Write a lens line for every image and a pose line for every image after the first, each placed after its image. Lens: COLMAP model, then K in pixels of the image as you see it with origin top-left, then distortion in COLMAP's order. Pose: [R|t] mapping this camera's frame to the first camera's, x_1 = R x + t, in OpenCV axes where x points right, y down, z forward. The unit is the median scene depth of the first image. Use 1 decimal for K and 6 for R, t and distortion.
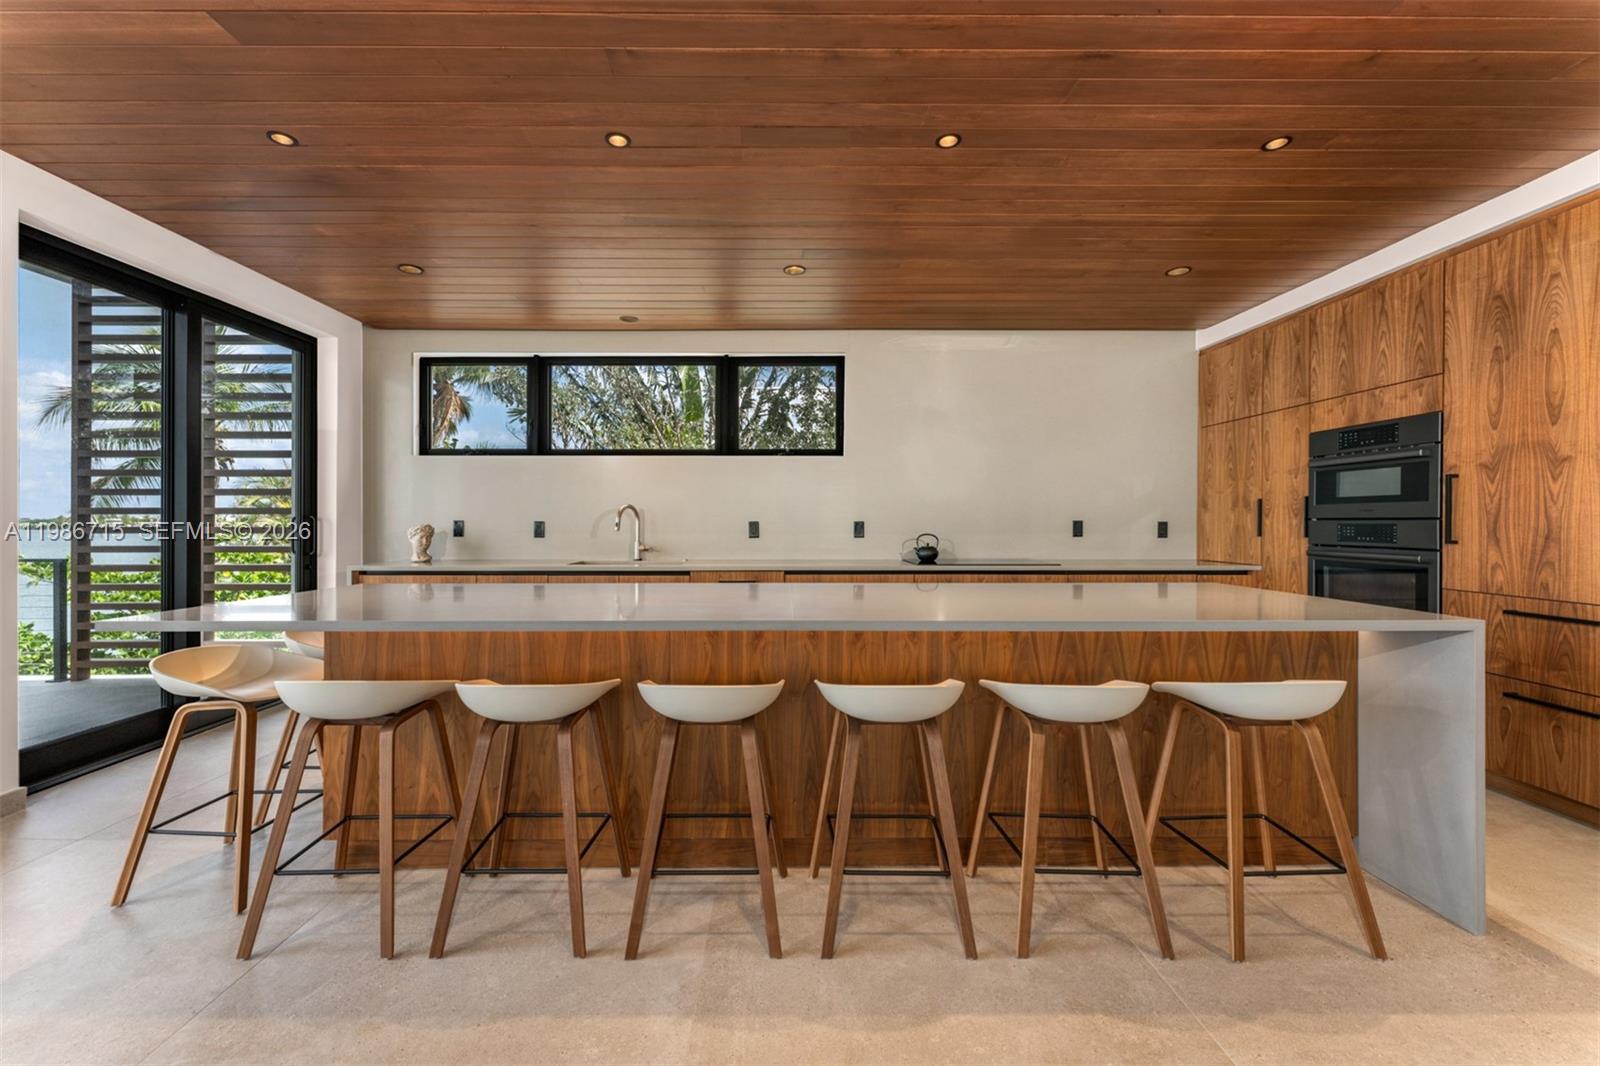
lens RADIAL K [[649.6, 0, 783.5], [0, 649.6, 523.9], [0, 0, 1]] dist [0.001411, 0.000631]
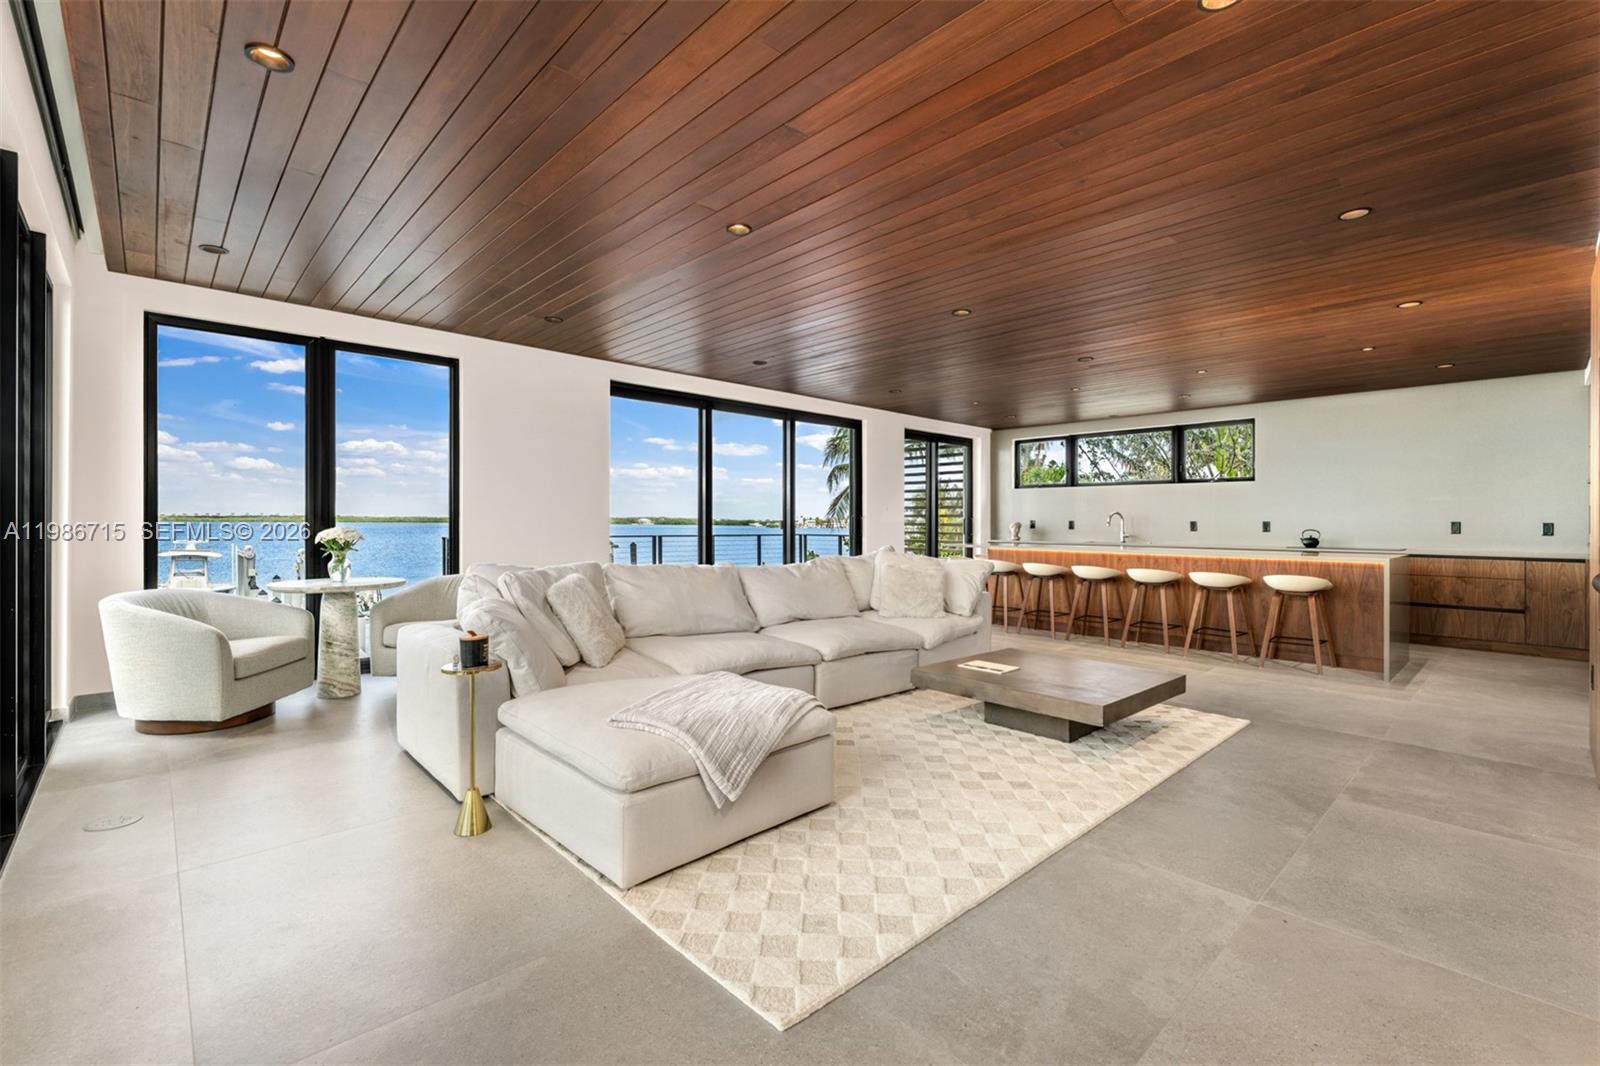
lens RADIAL K [[665.4, 0, 797.9], [0, 665.4, 524.7], [0, 0, 1]] dist [0.001277, 0.000361]
pose [[0.675503, 0.007412, -0.737320, 0.635416], [-0.003480, 0.999970, 0.006864, -0.004123], [0.737349, -0.002071, 0.675509, -1.116634]]
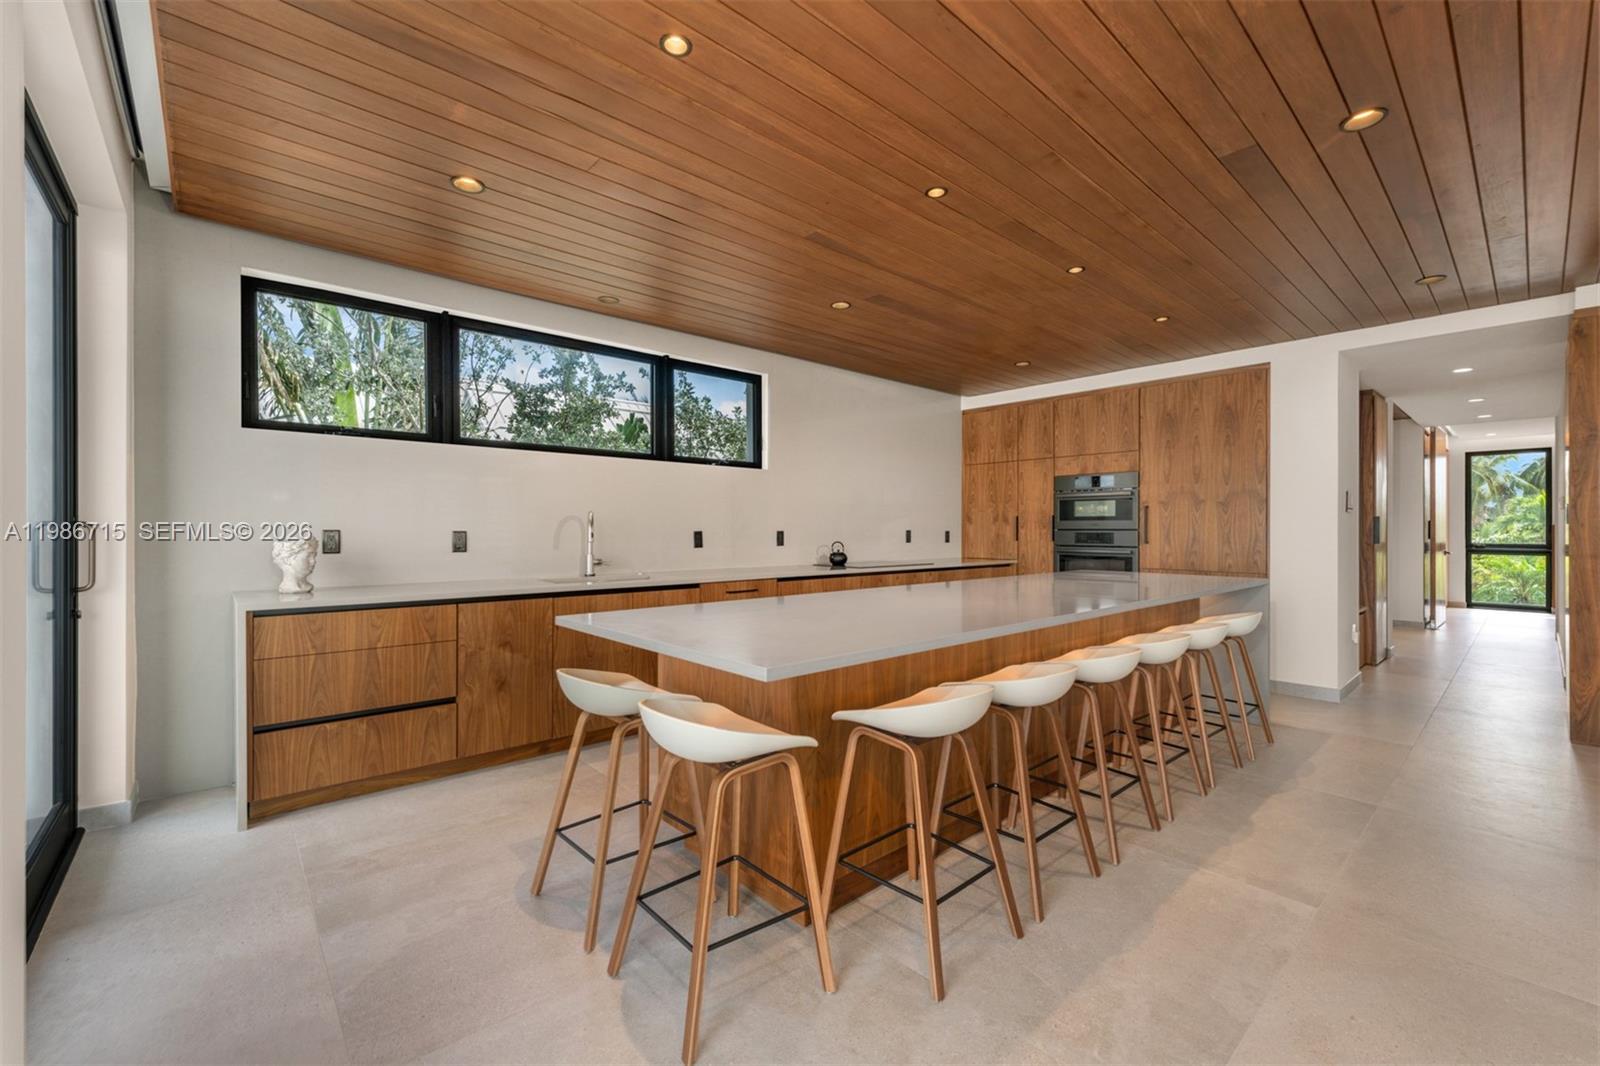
lens RADIAL K [[665.4, 0, 797.9], [0, 665.4, 524.7], [0, 0, 1]] dist [0.001277, 0.000361]
pose [[0.747999, 0.005922, 0.663673, -0.693046], [0.001338, 0.999945, -0.010431, -0.003013], [-0.663699, 0.008691, 0.747950, 0.176585]]
